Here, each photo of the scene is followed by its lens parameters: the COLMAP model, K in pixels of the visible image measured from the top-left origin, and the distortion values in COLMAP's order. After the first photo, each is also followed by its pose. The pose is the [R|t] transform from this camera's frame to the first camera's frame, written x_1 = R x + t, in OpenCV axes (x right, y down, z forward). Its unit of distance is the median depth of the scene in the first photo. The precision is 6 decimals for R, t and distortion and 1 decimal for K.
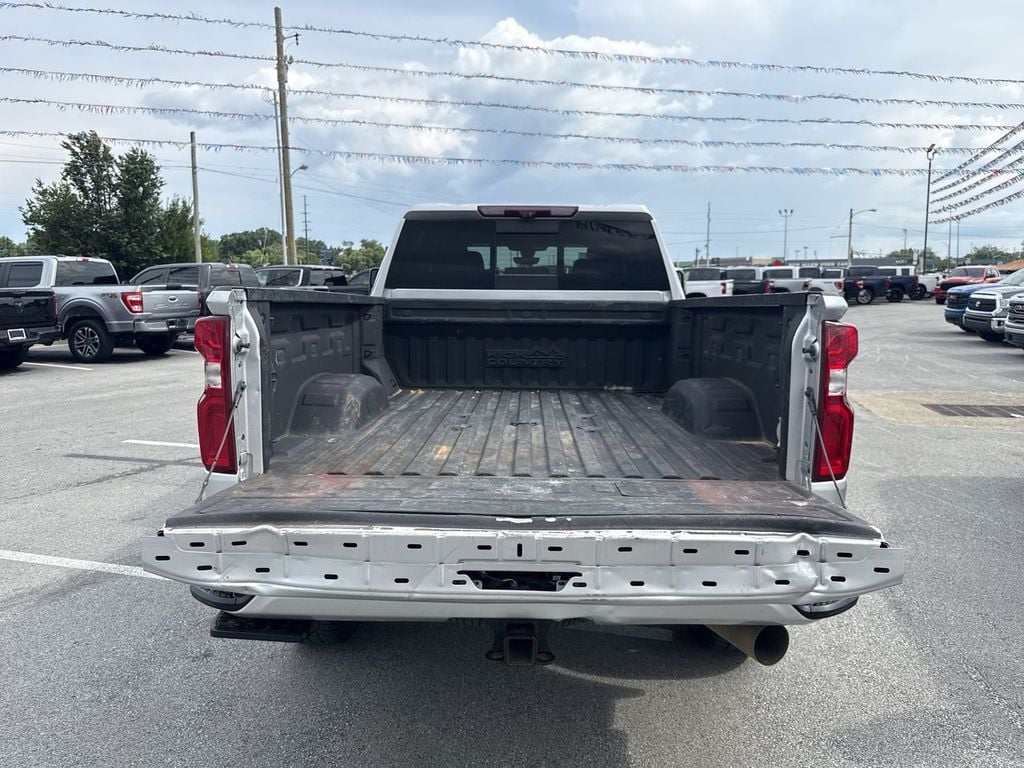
lens RADIAL K [[722.8, 0, 509.3], [0, 722.8, 381.8], [0, 0, 1]] dist [0.069082, -0.099928]
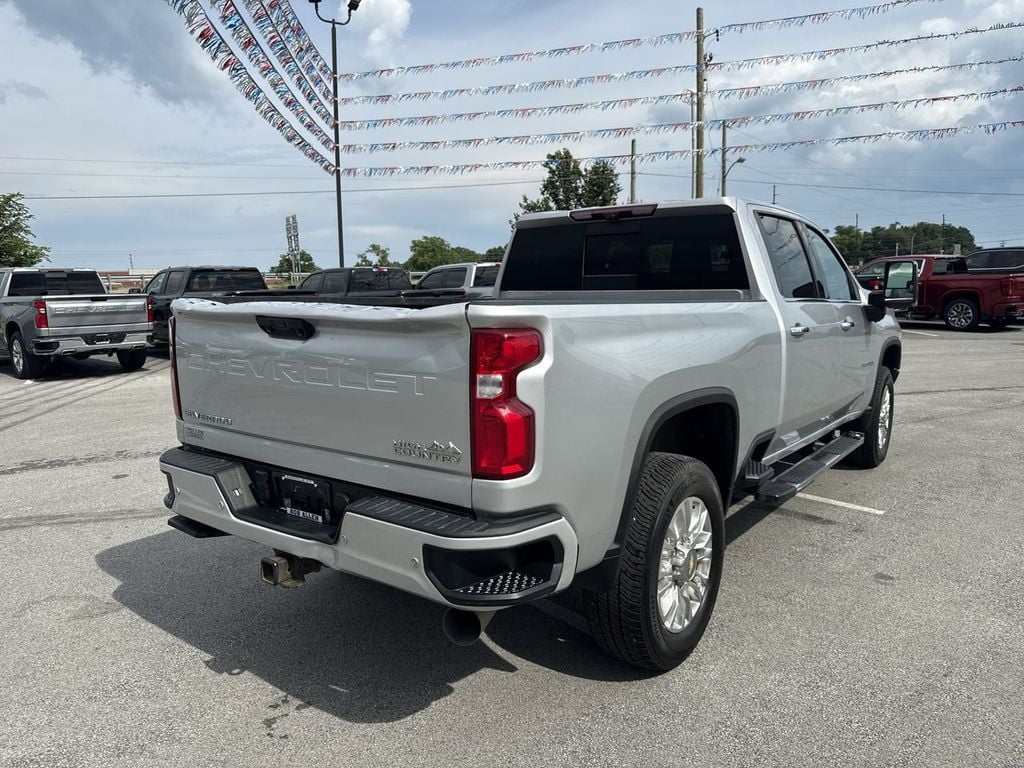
lens RADIAL K [[721.8, 0, 507.1], [0, 721.8, 384.6], [0, 0, 1]] dist [0.071234, -0.101310]
pose [[0.812418, 0.064393, -0.579509, 0.157529], [-0.056577, 0.997899, 0.031568, -0.005242], [0.580324, 0.007140, 0.814355, 0.024389]]
